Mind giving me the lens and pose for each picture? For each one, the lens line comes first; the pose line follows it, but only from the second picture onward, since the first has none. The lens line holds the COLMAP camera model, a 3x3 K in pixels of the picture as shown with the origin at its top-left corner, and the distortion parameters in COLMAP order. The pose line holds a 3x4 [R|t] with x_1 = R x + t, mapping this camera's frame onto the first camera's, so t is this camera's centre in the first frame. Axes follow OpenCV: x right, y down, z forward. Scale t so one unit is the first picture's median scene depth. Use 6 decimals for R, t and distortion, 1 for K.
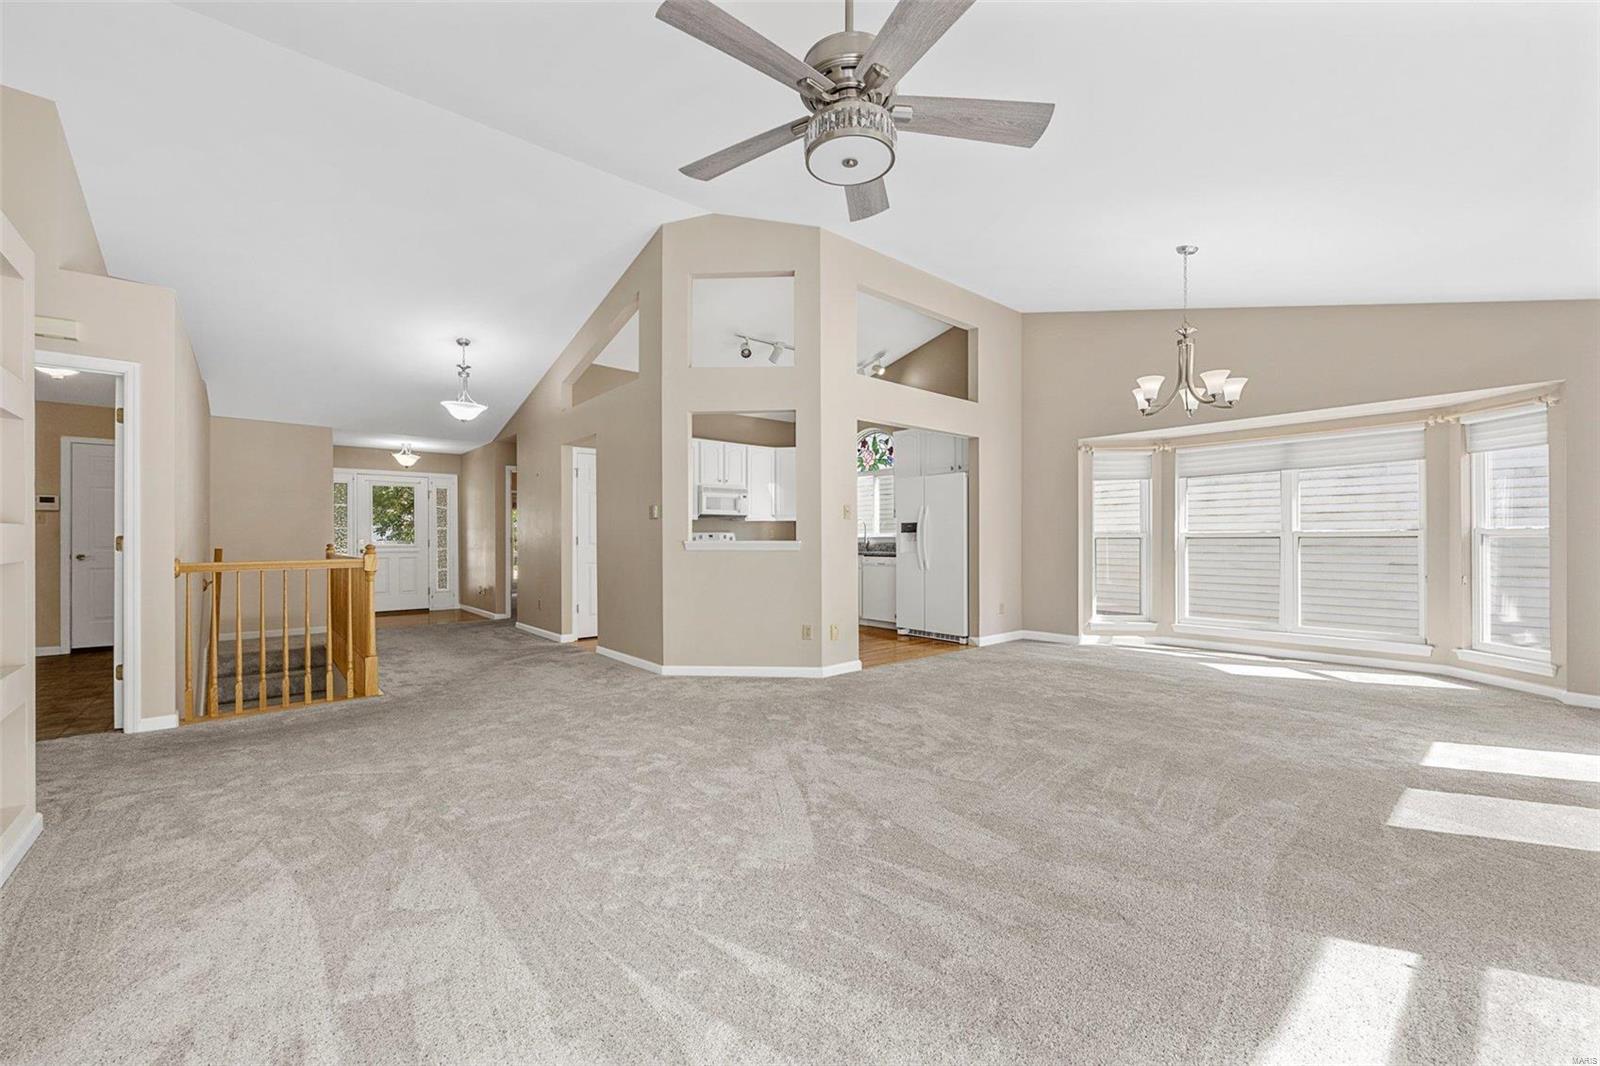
lens RADIAL K [[640.7, 0, 812.2], [0, 640.7, 542.1], [0, 0, 1]] dist [-0.007589, 0.000358]
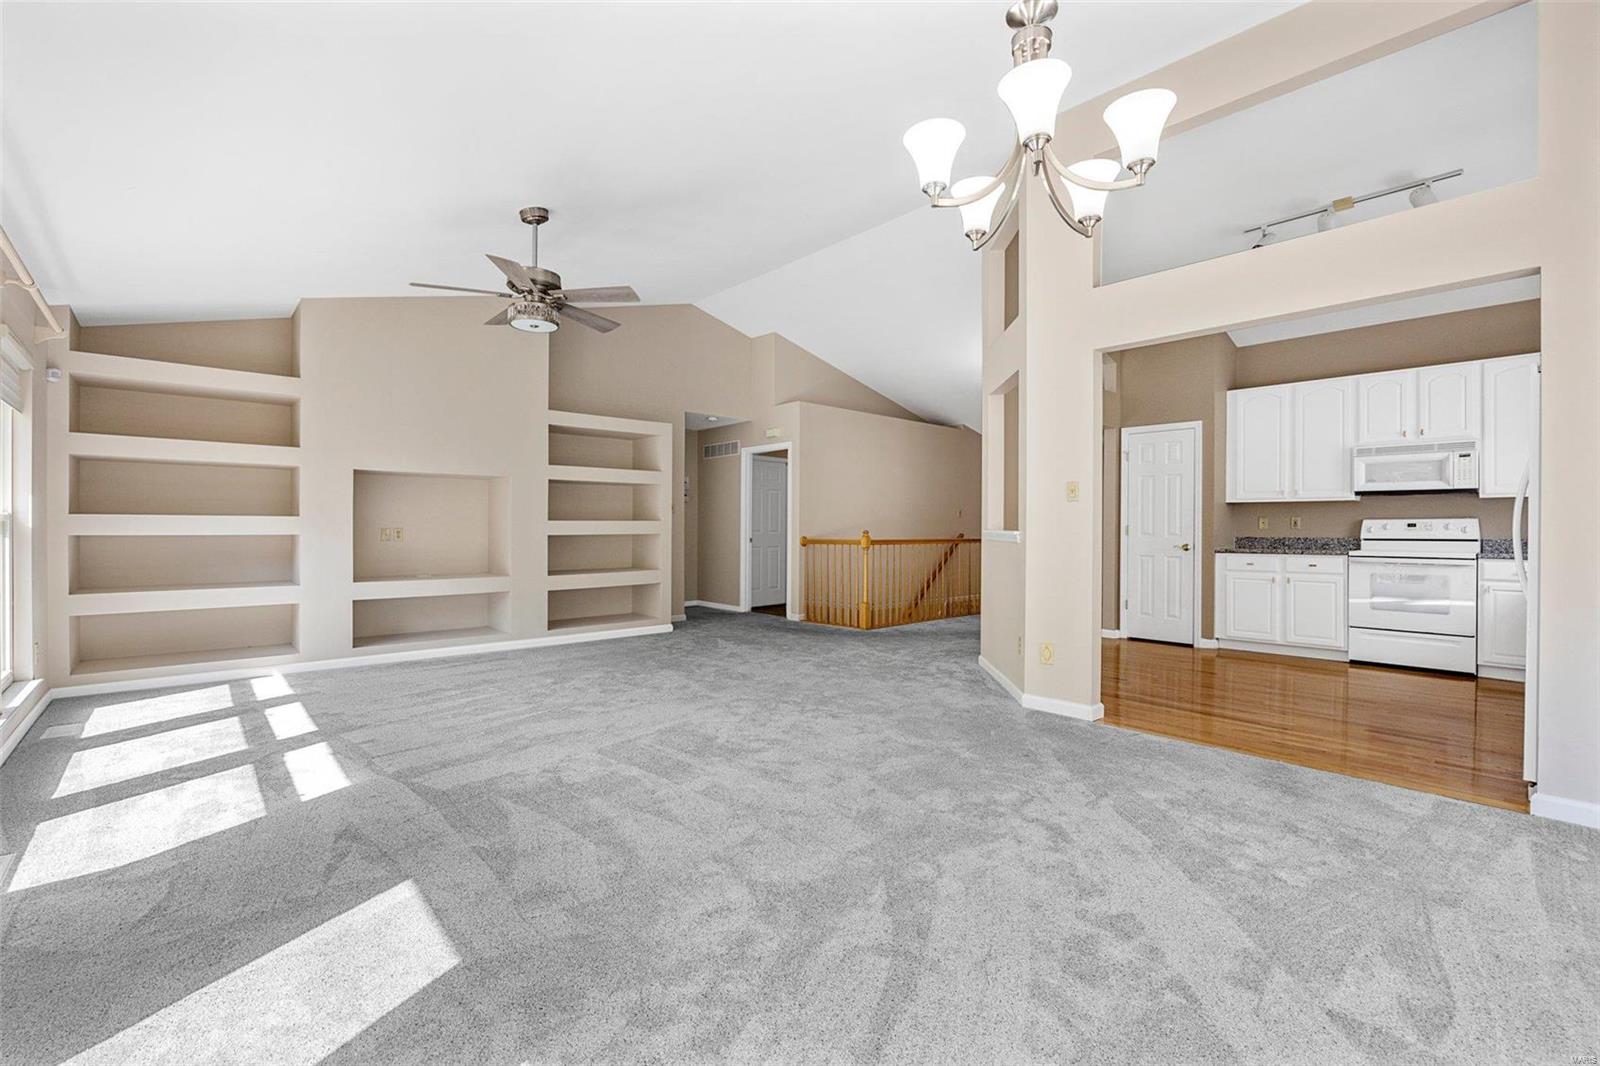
lens RADIAL K [[694.4, 0, 791.6], [0, 694.4, 531.3], [0, 0, 1]] dist [-0.014831, -0.000348]
pose [[0.012630, 0.011153, -0.999858, 0.495669], [-0.009405, 0.999895, 0.011035, -0.005142], [0.999876, 0.009265, 0.012733, 0.406831]]
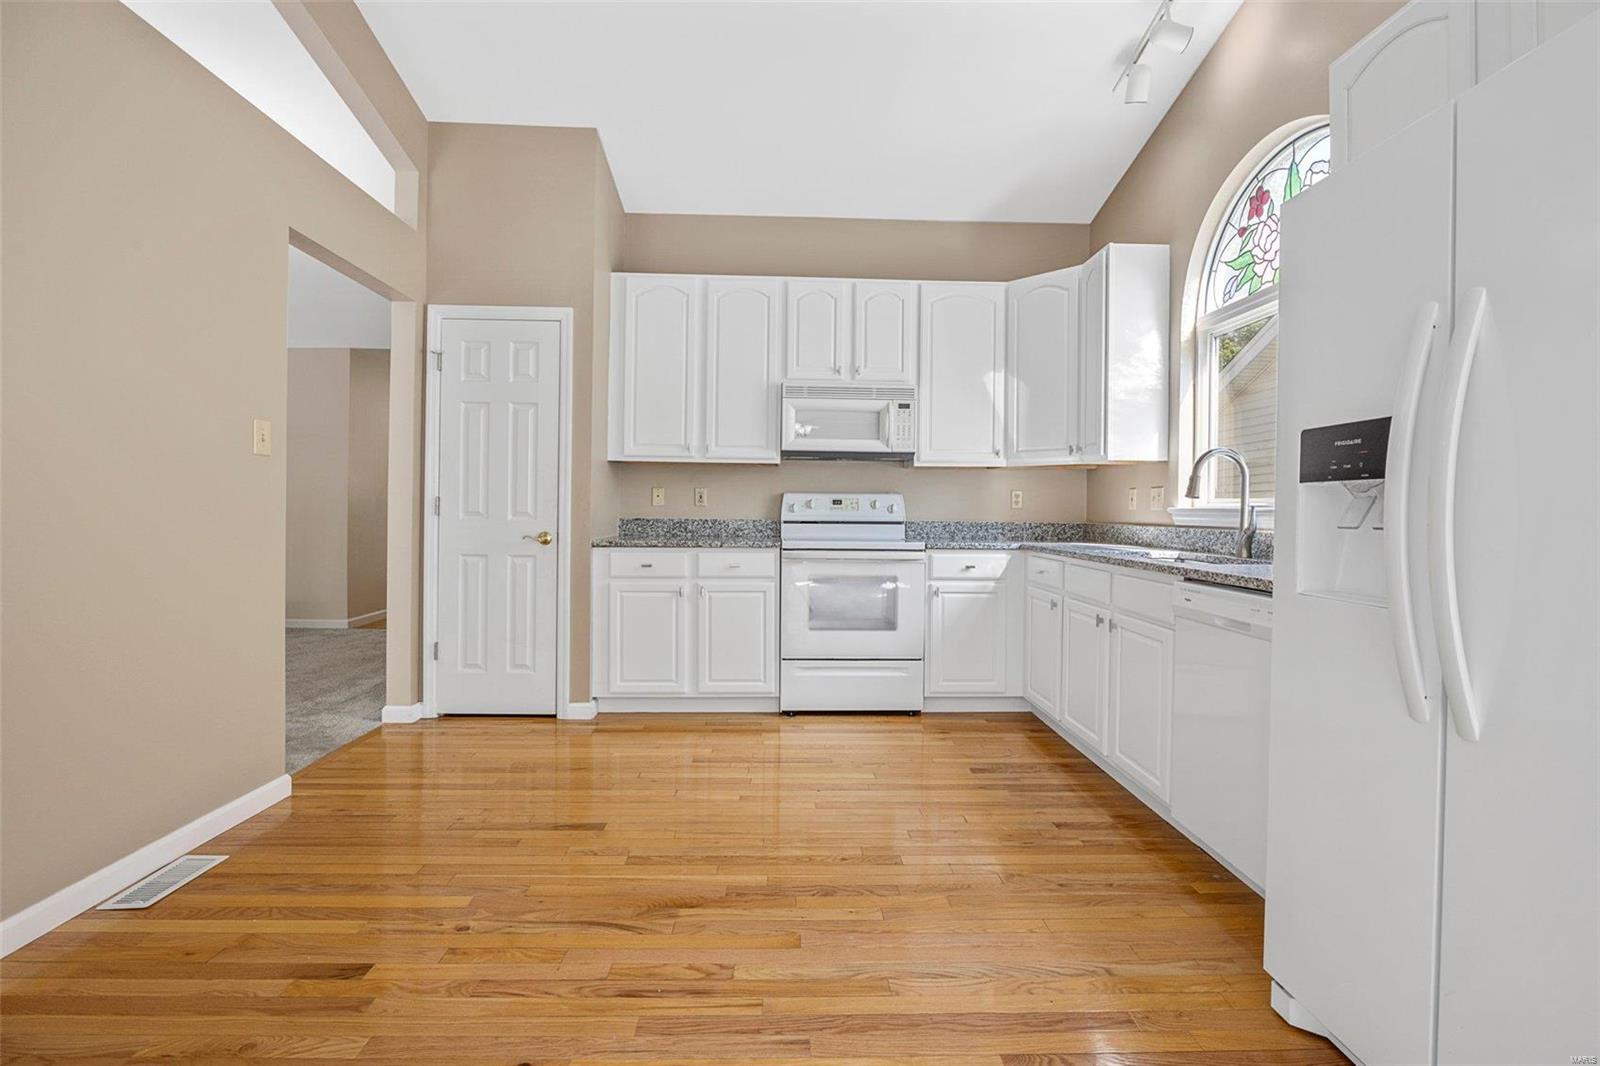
lens RADIAL K [[694.4, 0, 798.6], [0, 694.4, 511.4], [0, 0, 1]] dist [-0.014831, -0.000348]
pose [[0.765416, 0.016768, -0.643317, 0.130511], [-0.019220, 0.999810, 0.003192, -0.003806], [0.643248, 0.009922, 0.765593, 0.627214]]
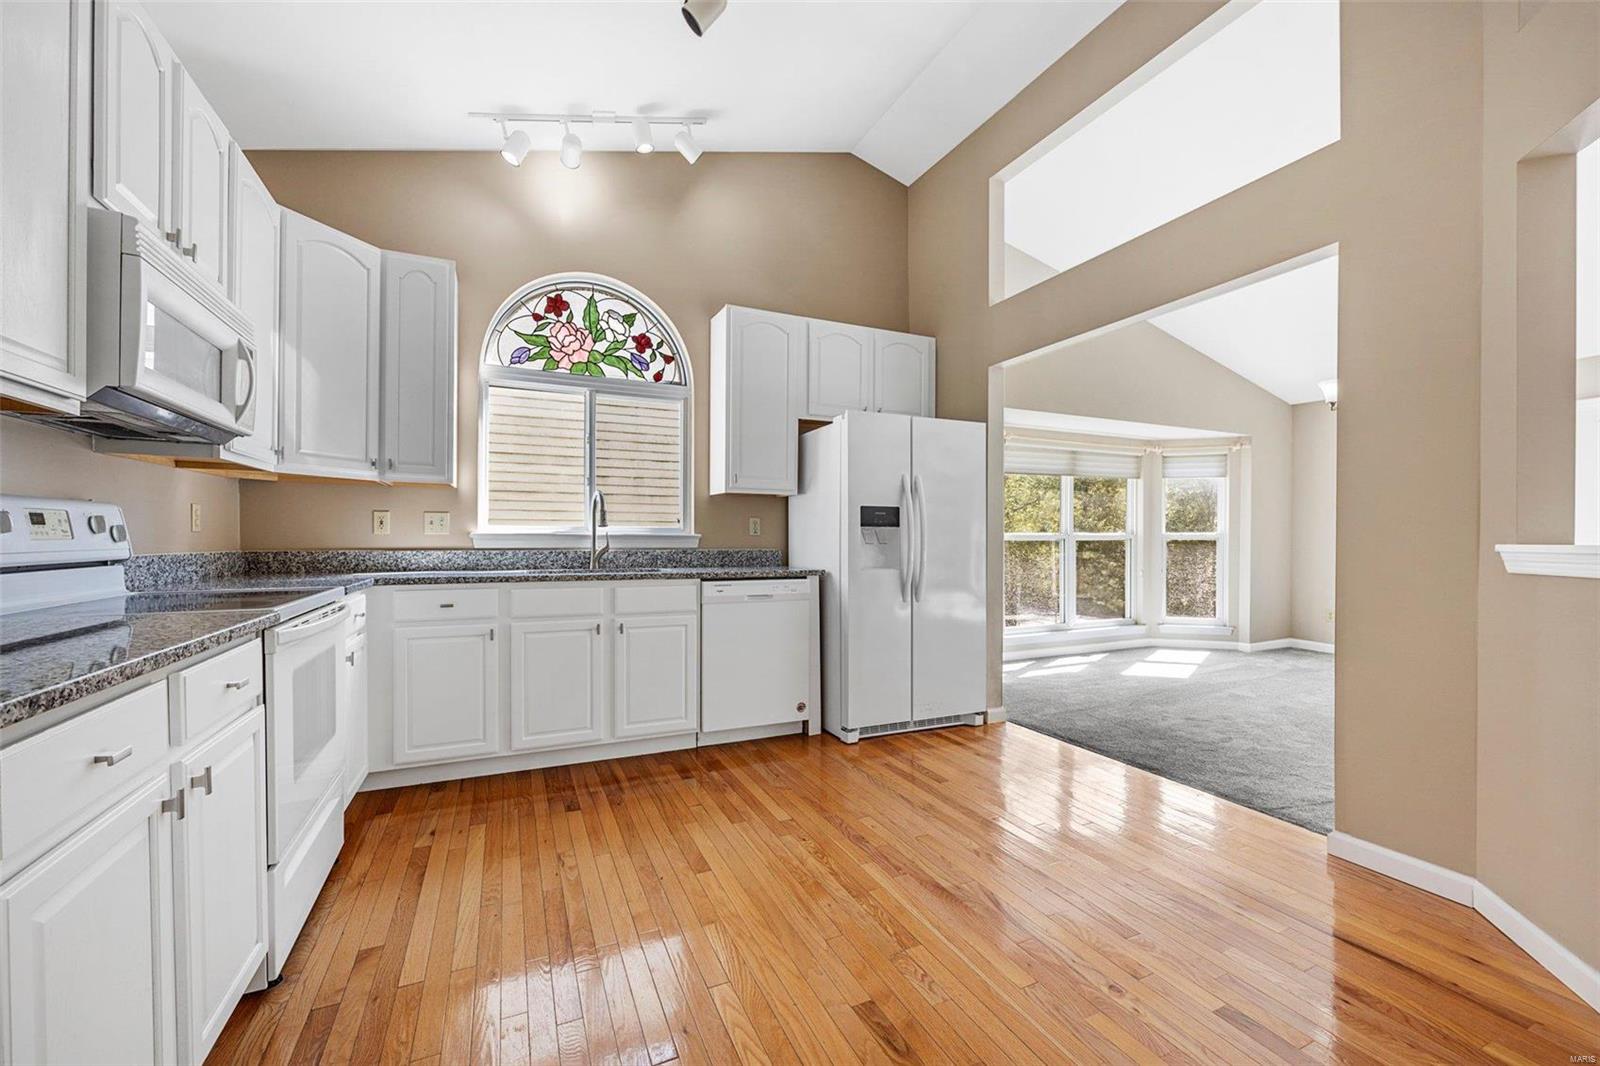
lens RADIAL K [[640.7, 0, 798.1], [0, 640.7, 542.9], [0, 0, 1]] dist [-0.007589, 0.000358]
pose [[0.299472, -0.000251, 0.954105, -0.269290], [0.000065, 1.000000, 0.000243, -0.002381], [-0.954105, -0.000010, 0.299472, 0.751510]]
